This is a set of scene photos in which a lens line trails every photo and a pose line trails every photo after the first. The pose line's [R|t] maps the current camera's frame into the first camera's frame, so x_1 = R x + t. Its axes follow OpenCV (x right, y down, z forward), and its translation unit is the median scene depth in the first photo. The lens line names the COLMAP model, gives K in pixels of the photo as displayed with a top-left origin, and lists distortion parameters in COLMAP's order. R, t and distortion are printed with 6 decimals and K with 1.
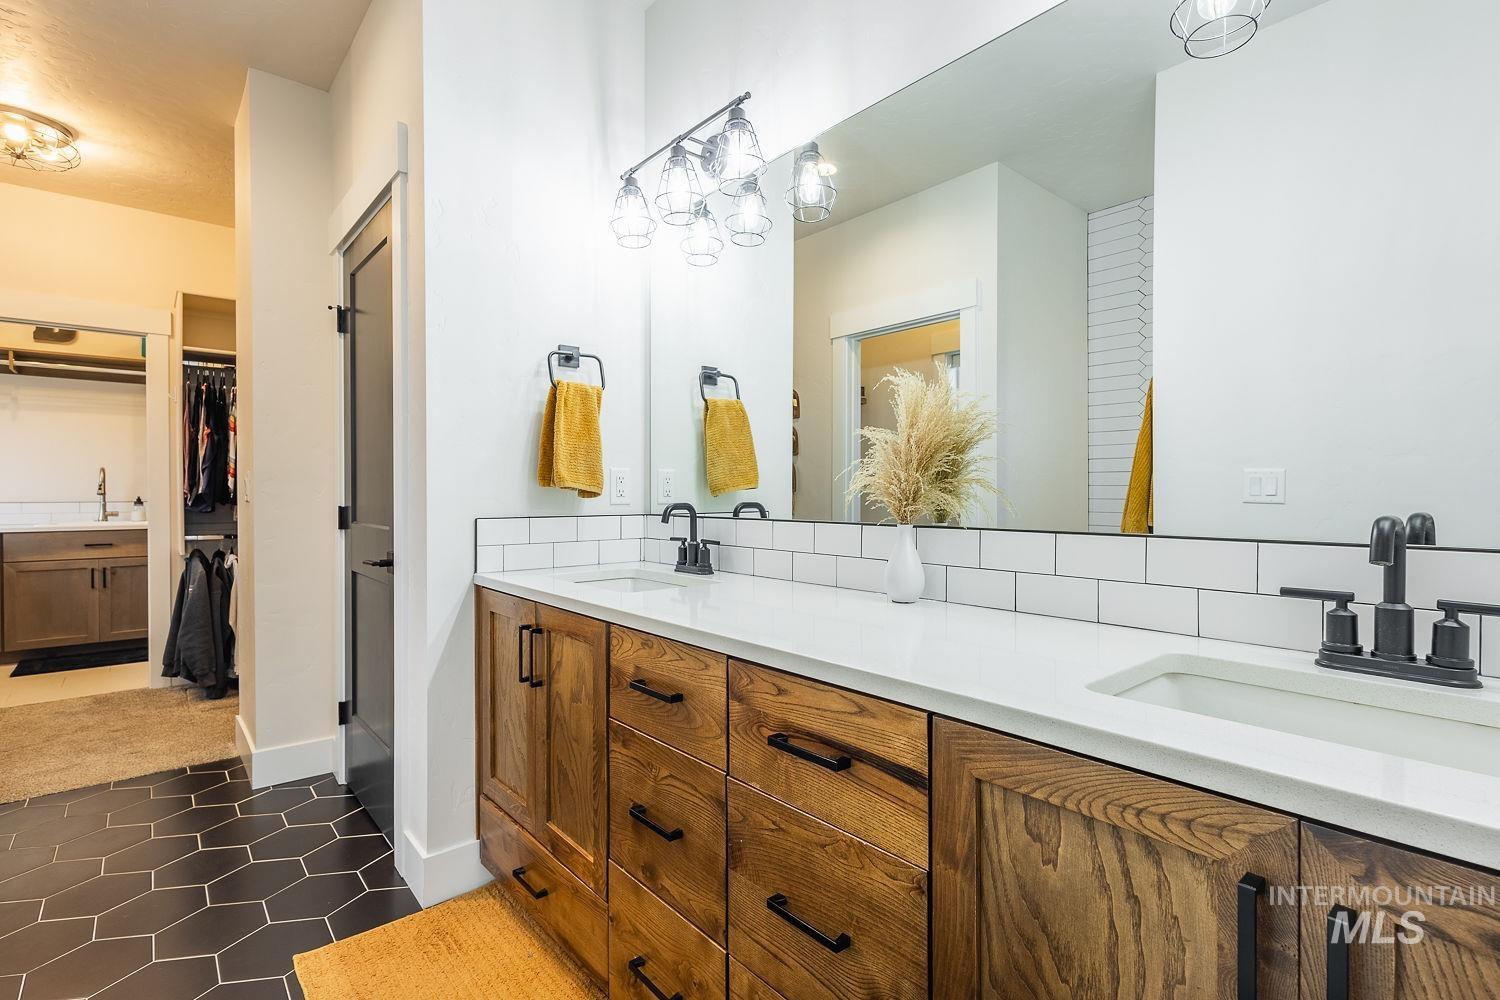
lens RADIAL K [[698.8, 0, 745.7], [0, 698.8, 496.4], [0, 0, 1]] dist [0.010763, -0.002324]
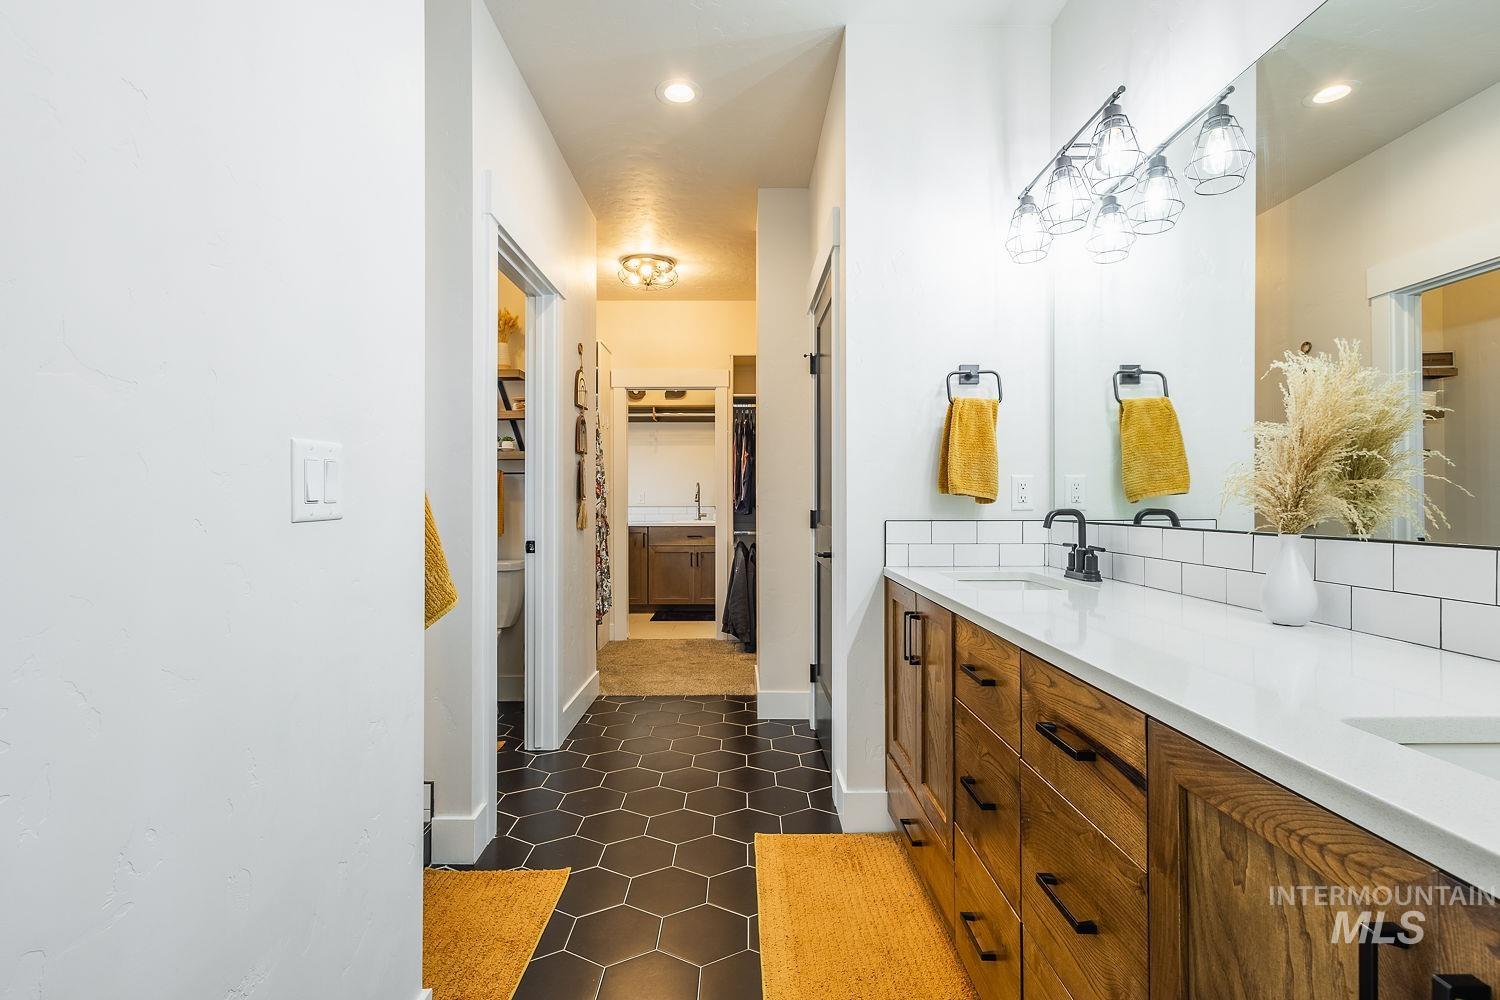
lens RADIAL K [[698.8, 0, 757.5], [0, 698.8, 495.1], [0, 0, 1]] dist [0.010763, -0.002324]
pose [[0.774289, -0.006607, -0.632798, 0.192505], [-0.001210, 0.999928, -0.011921, 0.002179], [0.632832, 0.009996, 0.774225, -0.058171]]
